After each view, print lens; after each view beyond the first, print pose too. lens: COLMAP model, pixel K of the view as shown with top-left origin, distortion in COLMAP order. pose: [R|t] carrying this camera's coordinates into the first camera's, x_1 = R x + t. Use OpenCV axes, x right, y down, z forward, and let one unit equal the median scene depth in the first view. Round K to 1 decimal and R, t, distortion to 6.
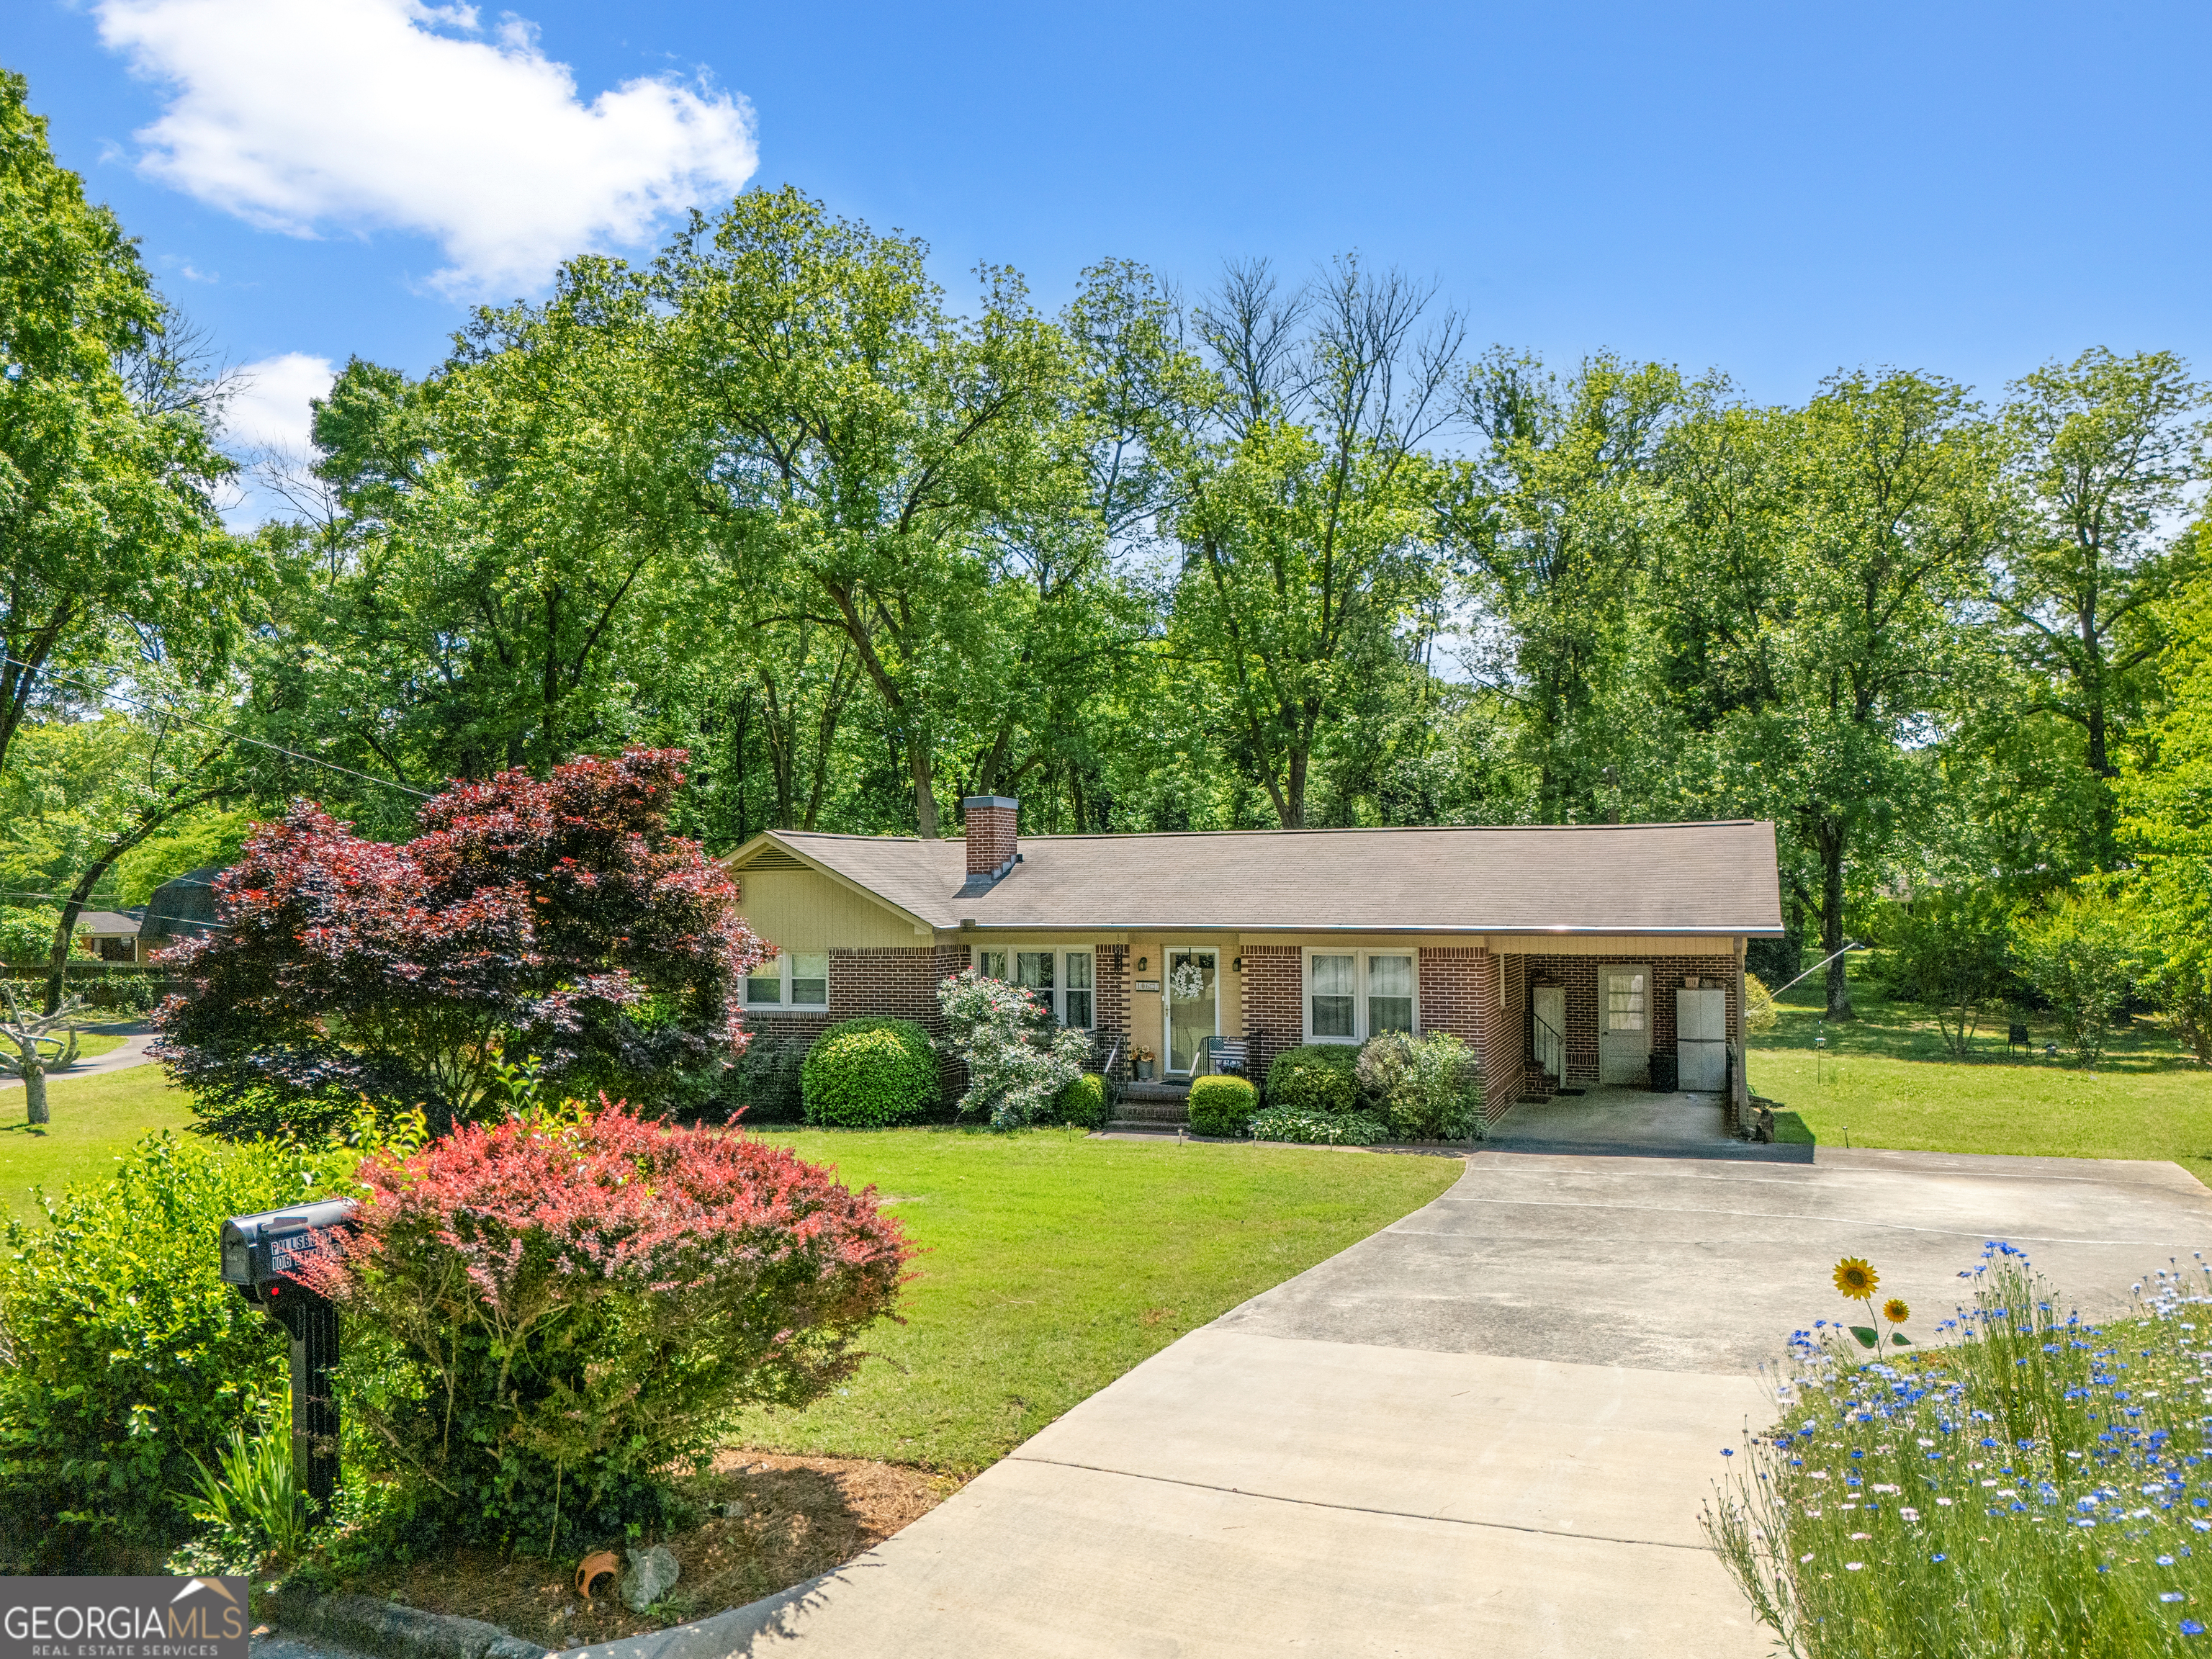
lens RADIAL K [[1686.1, 0, 1106.0], [0, 1686.1, 829.5], [0, 0, 1]] dist [0.047342, -0.045809]
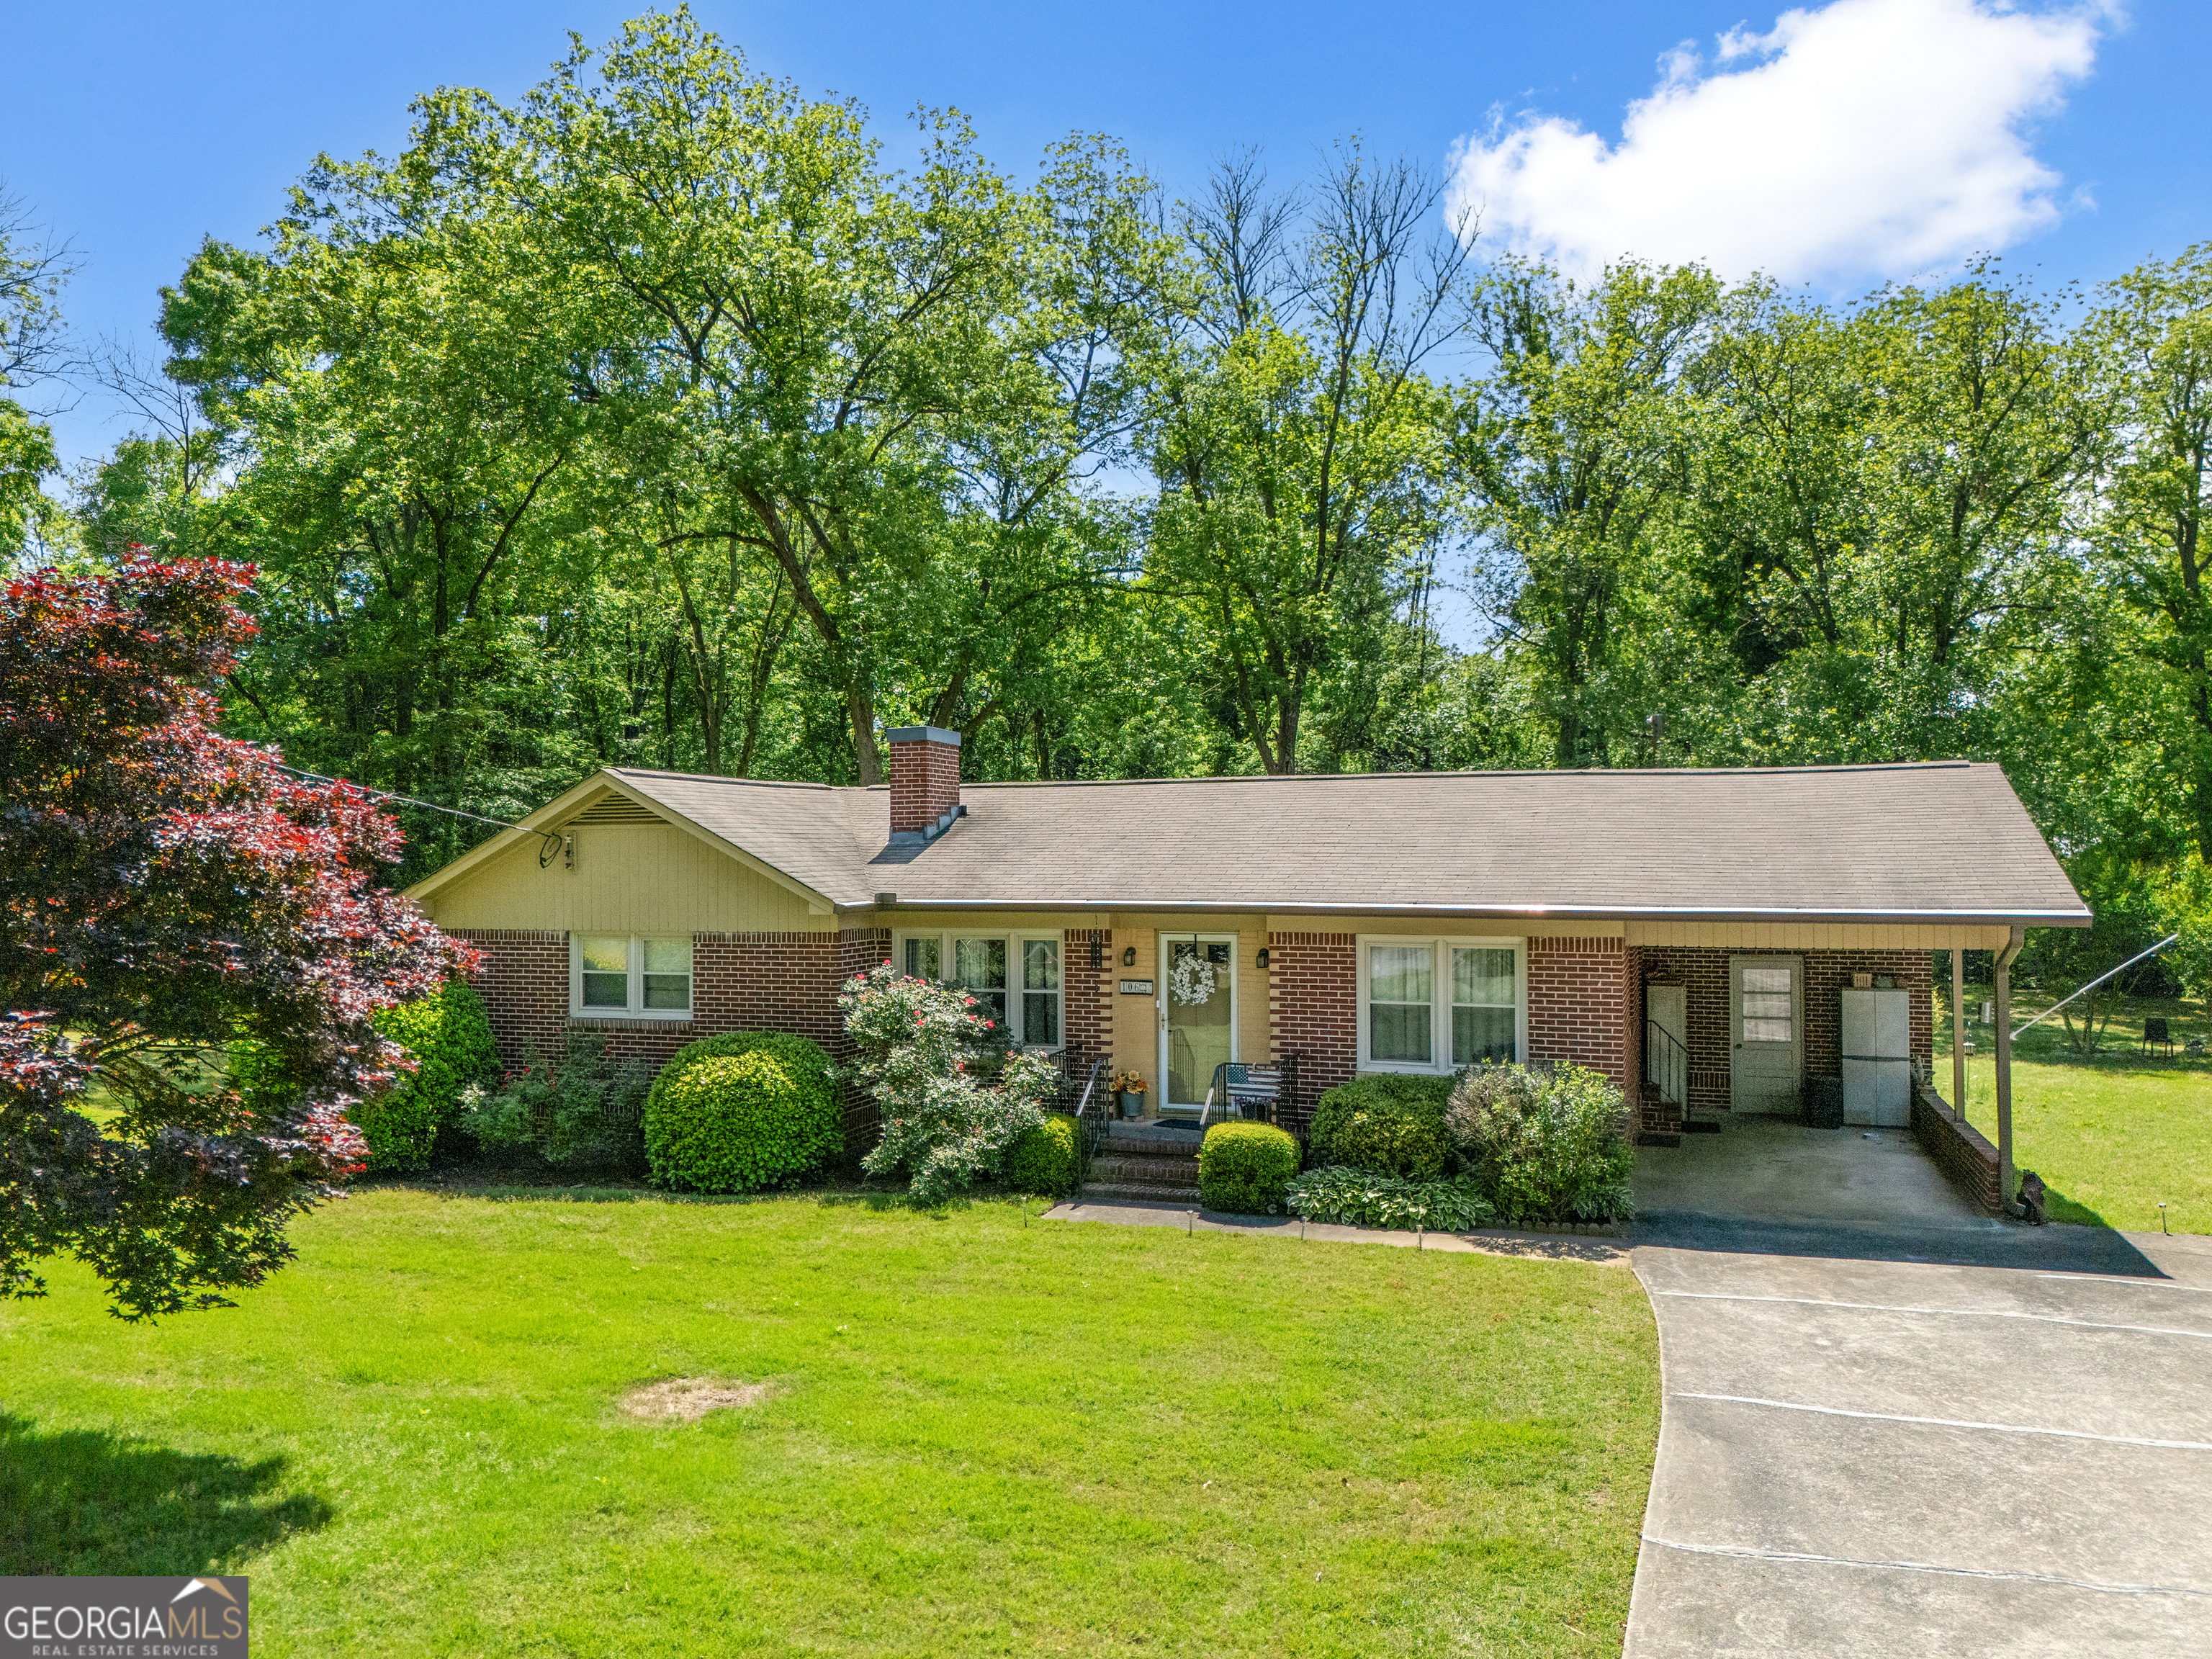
lens RADIAL K [[1686.1, 0, 1106.0], [0, 1686.1, 829.5], [0, 0, 1]] dist [0.047342, -0.045809]
pose [[0.999783, 0.004274, 0.020378, -0.001614], [-0.004680, 0.999791, 0.019910, 0.005954], [-0.020288, -0.020001, 0.999594, 0.146863]]
